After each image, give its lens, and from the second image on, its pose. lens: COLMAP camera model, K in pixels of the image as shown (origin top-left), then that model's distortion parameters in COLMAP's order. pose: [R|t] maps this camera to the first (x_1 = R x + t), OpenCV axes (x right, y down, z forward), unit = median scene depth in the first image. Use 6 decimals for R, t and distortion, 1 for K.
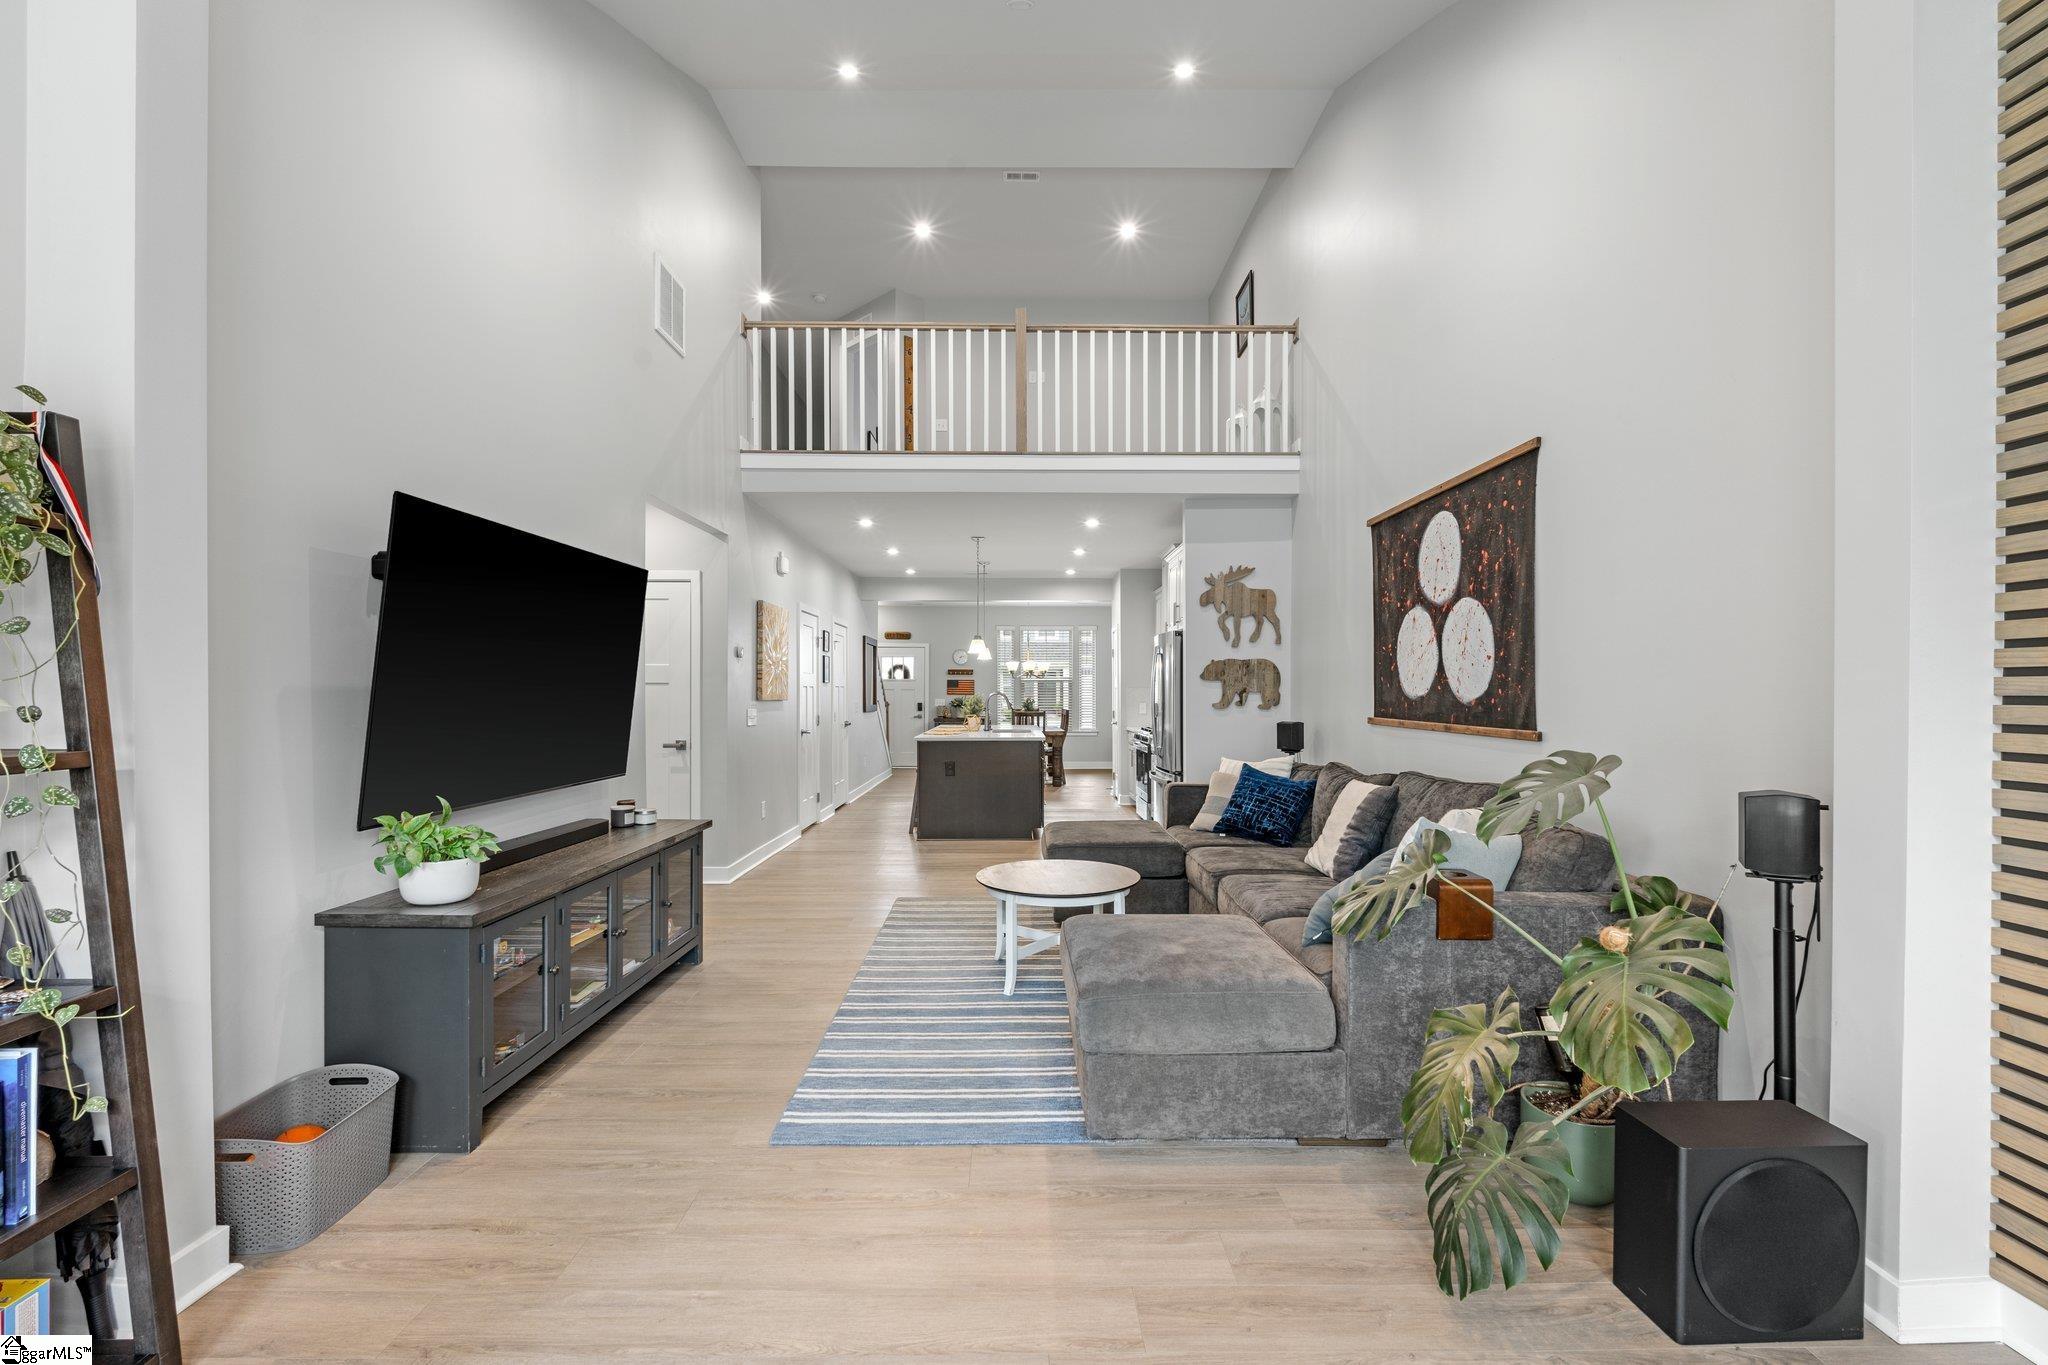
lens RADIAL K [[898.7, 0, 1006.8], [0, 898.7, 693.9], [0, 0, 1]] dist [-0.009845, 0.000435]
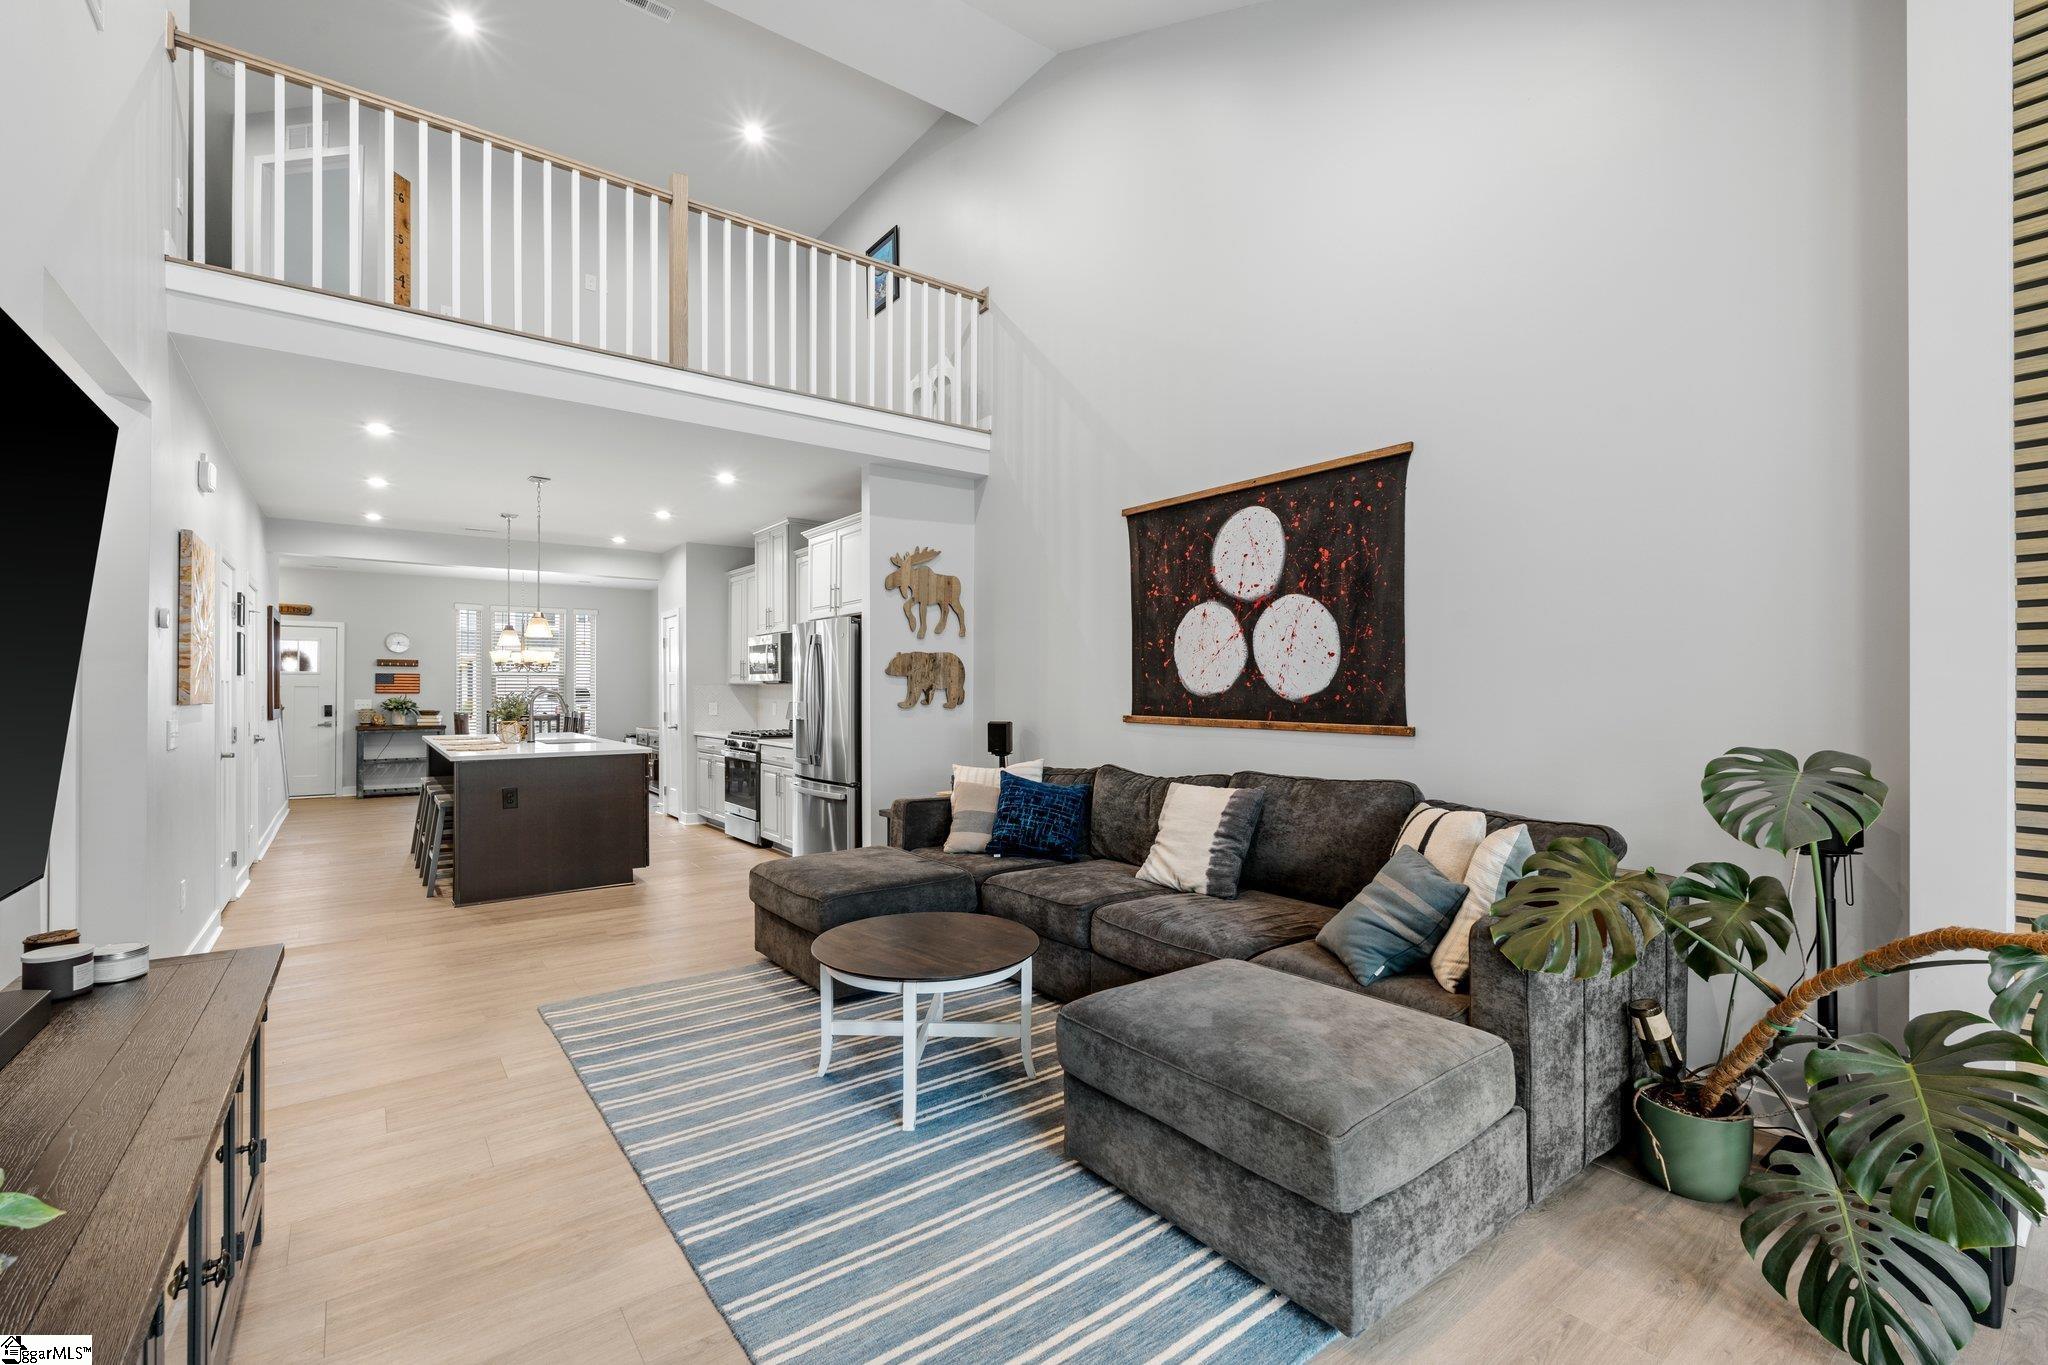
lens RADIAL K [[898.7, 0, 1023.3], [0, 898.7, 682.8], [0, 0, 1]] dist [-0.009845, 0.000435]
pose [[0.793727, 0.003286, 0.608265, -0.253774], [0.002696, 0.999957, -0.008920, -0.000373], [-0.608268, 0.008720, 0.793684, 0.292329]]
